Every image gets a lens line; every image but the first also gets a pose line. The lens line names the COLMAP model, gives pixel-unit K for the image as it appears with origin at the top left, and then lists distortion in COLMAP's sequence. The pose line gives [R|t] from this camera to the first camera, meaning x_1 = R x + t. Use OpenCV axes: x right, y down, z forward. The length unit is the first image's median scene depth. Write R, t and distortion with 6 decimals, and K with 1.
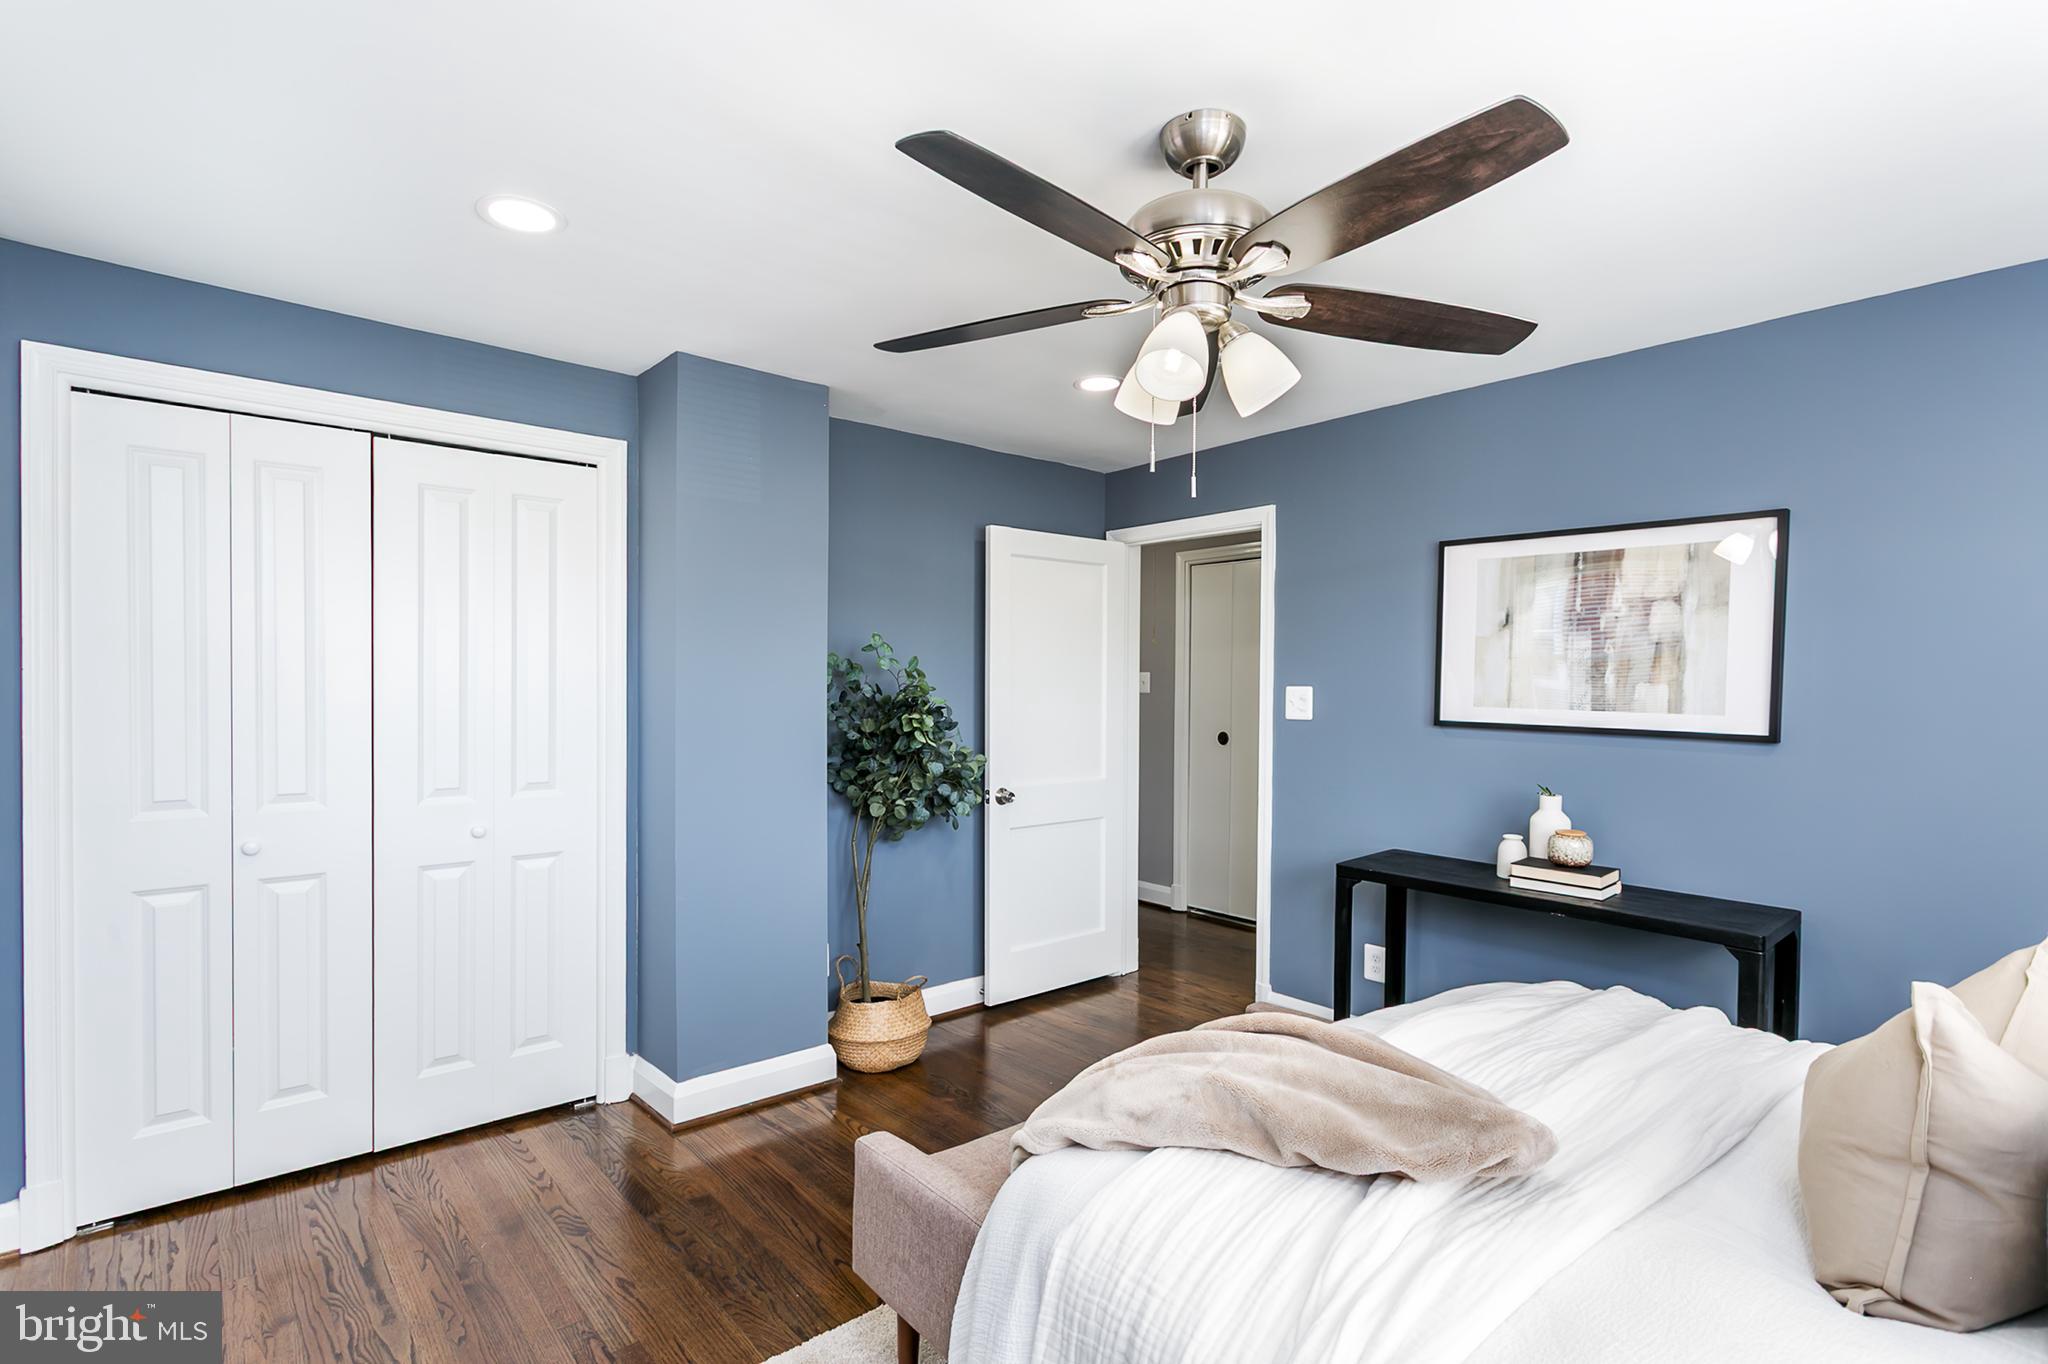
lens RADIAL K [[981.5, 0, 1024.5], [0, 981.5, 688.3], [0, 0, 1]] dist [0.004209, 0.000415]
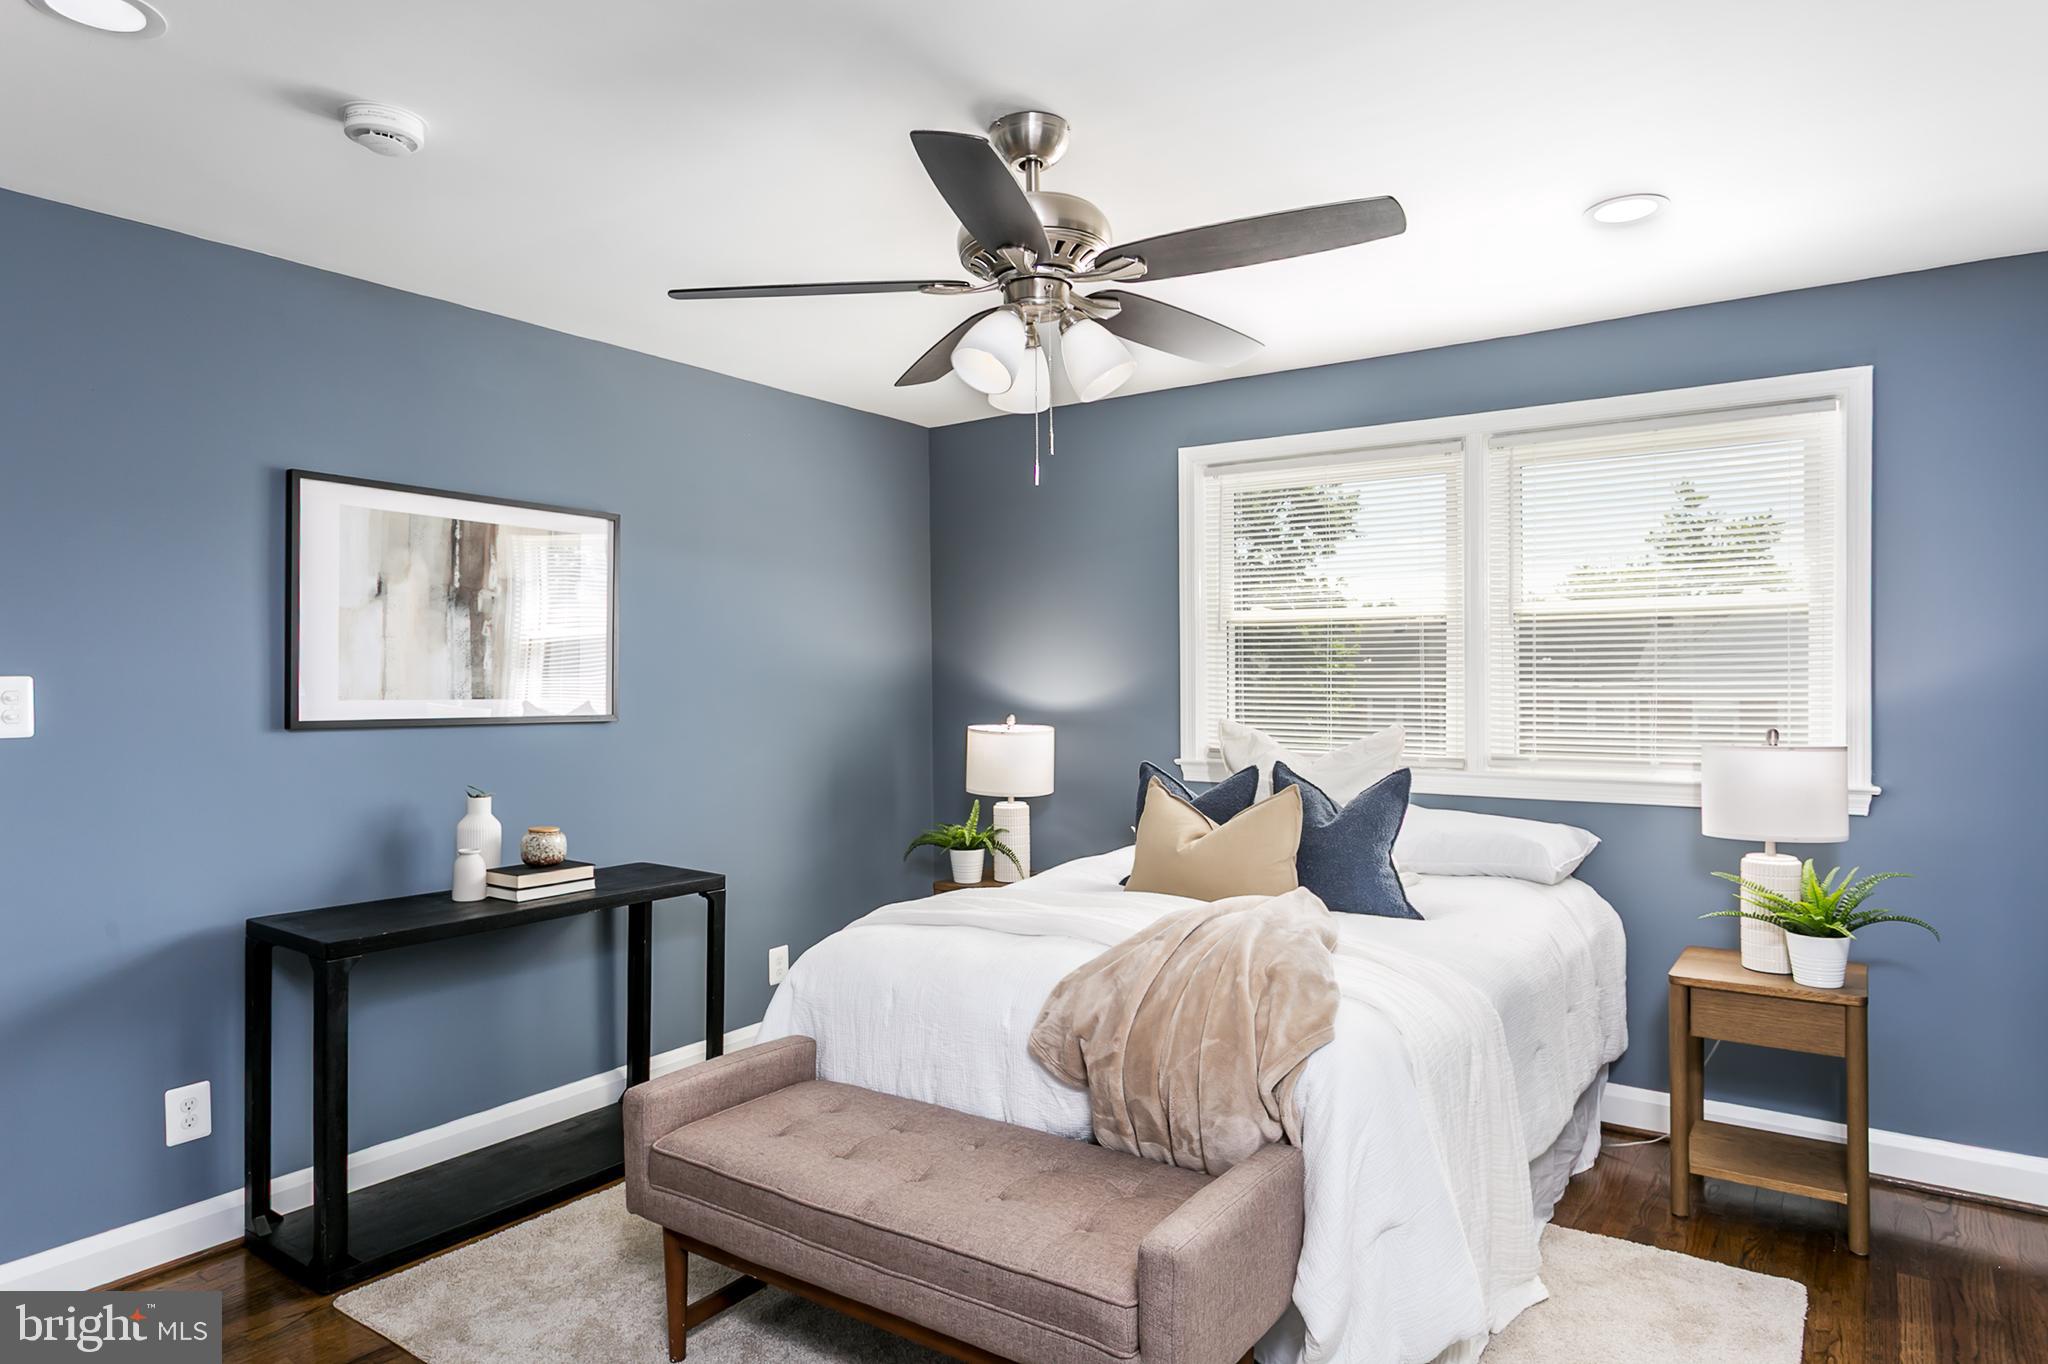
lens RADIAL K [[1234.6, 0, 1031.9], [0, 1234.6, 672.2], [0, 0, 1]] dist [0.005568, 0.001544]
pose [[-0.254349, -0.010809, 0.967052, -0.637967], [0.000635, 0.999935, 0.011344, -0.014246], [-0.967112, 0.003499, -0.254326, 0.787099]]
